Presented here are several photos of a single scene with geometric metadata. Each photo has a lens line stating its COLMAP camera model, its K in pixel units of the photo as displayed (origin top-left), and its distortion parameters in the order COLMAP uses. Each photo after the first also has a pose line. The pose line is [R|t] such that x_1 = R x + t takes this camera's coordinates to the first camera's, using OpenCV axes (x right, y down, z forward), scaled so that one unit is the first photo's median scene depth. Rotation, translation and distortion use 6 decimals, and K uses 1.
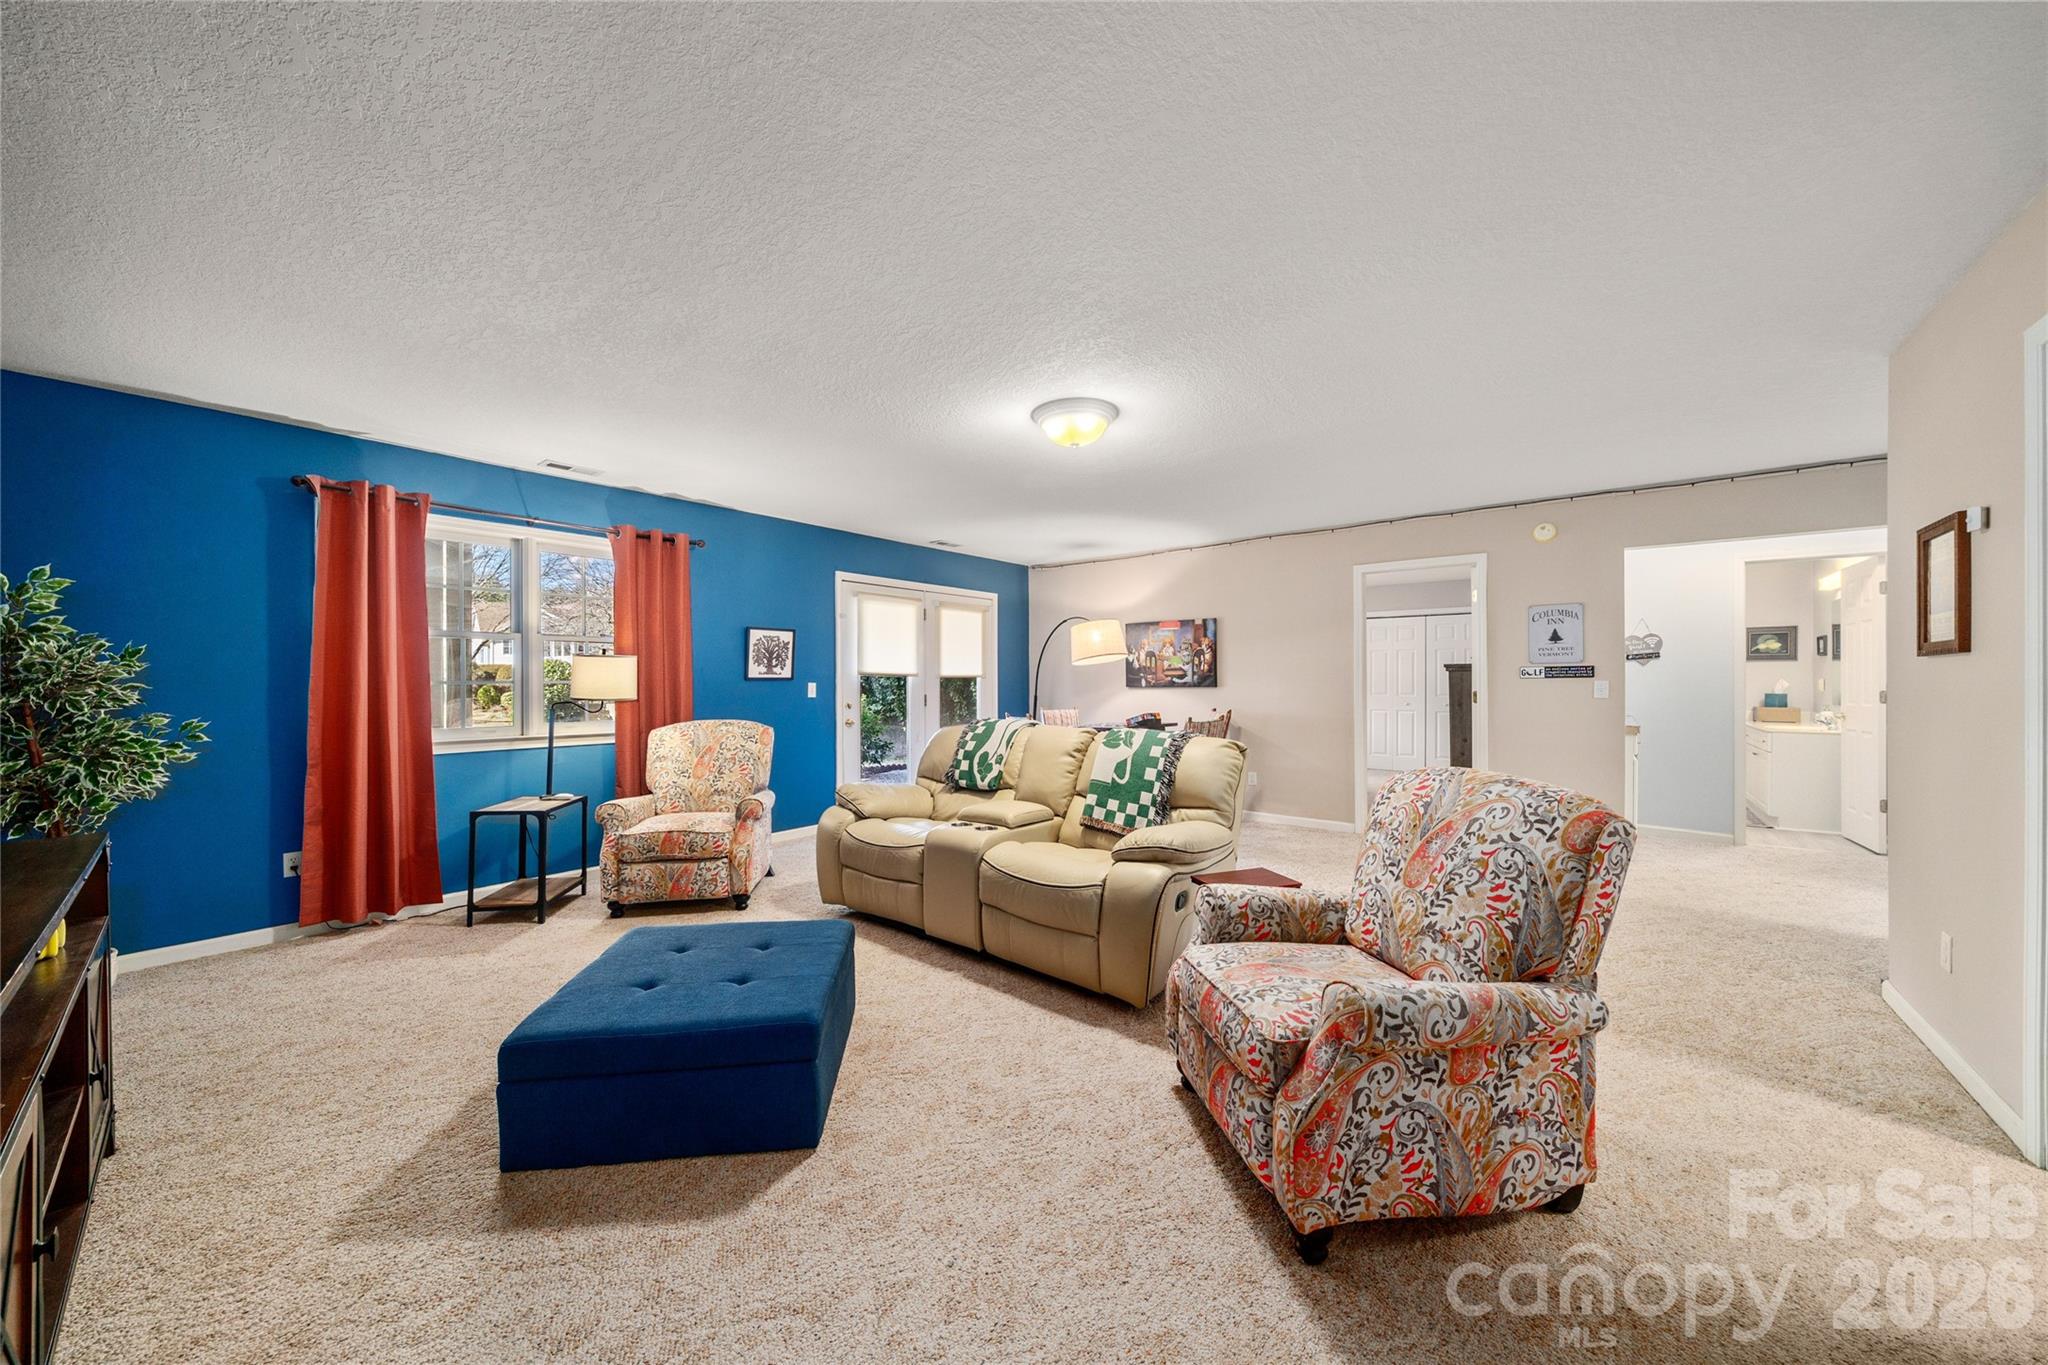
lens RADIAL K [[703.1, 0, 1026.6], [0, 703.1, 675.6], [0, 0, 1]] dist [0.000417, 0.000085]
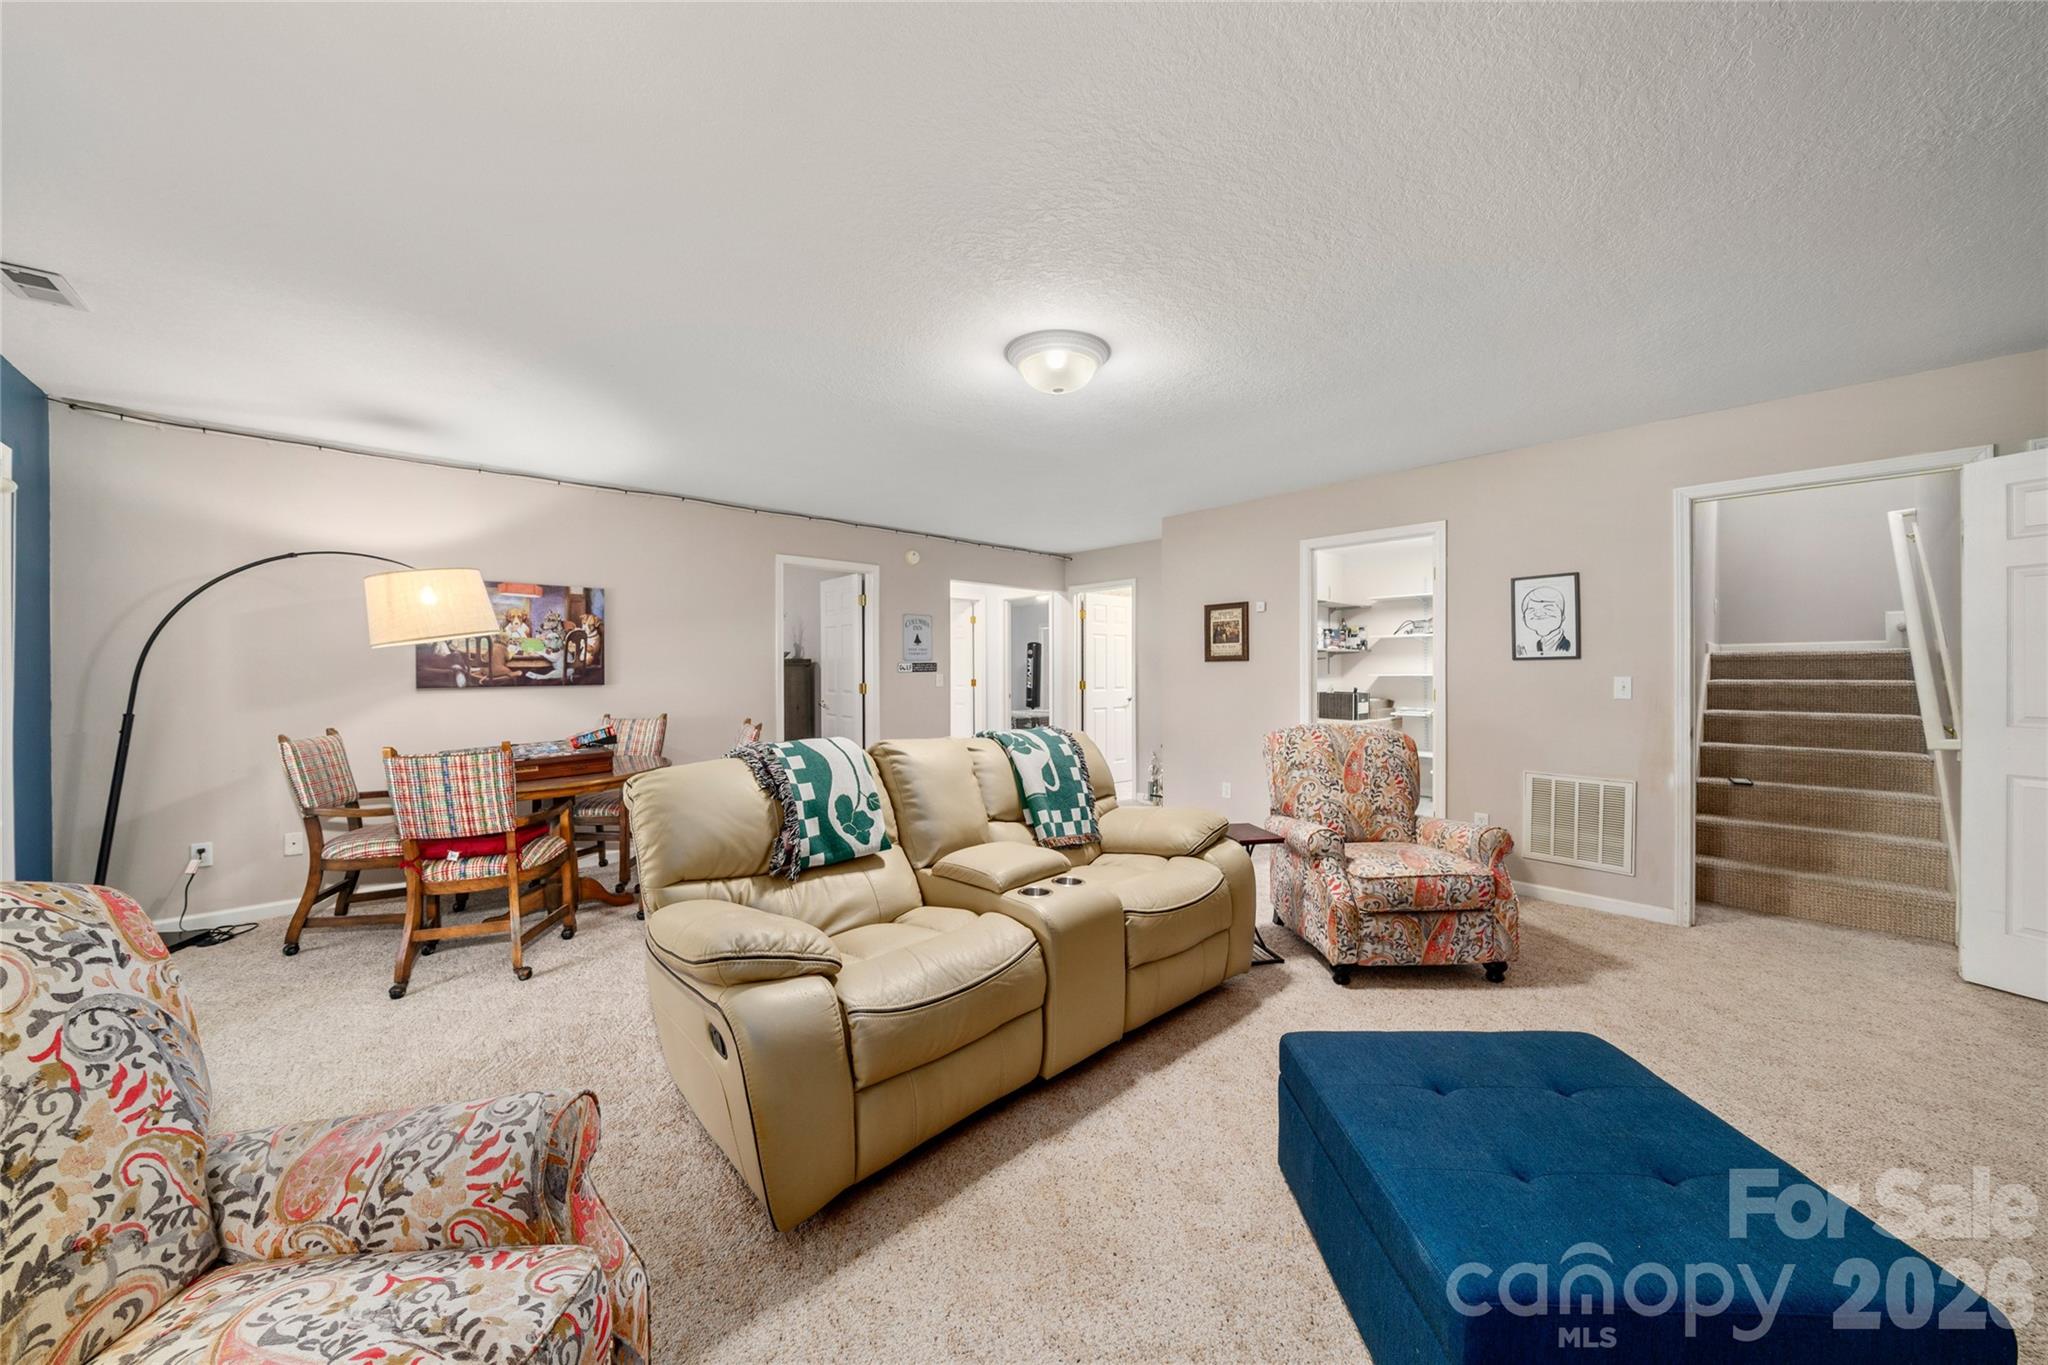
lens RADIAL K [[703.1, 0, 1026.6], [0, 703.1, 675.6], [0, 0, 1]] dist [0.000417, 0.000085]
pose [[0.143097, -0.005112, 0.989696, -0.381538], [-0.002086, 0.999983, 0.005467, 0.002146], [-0.989707, -0.002847, 0.143084, 0.465949]]
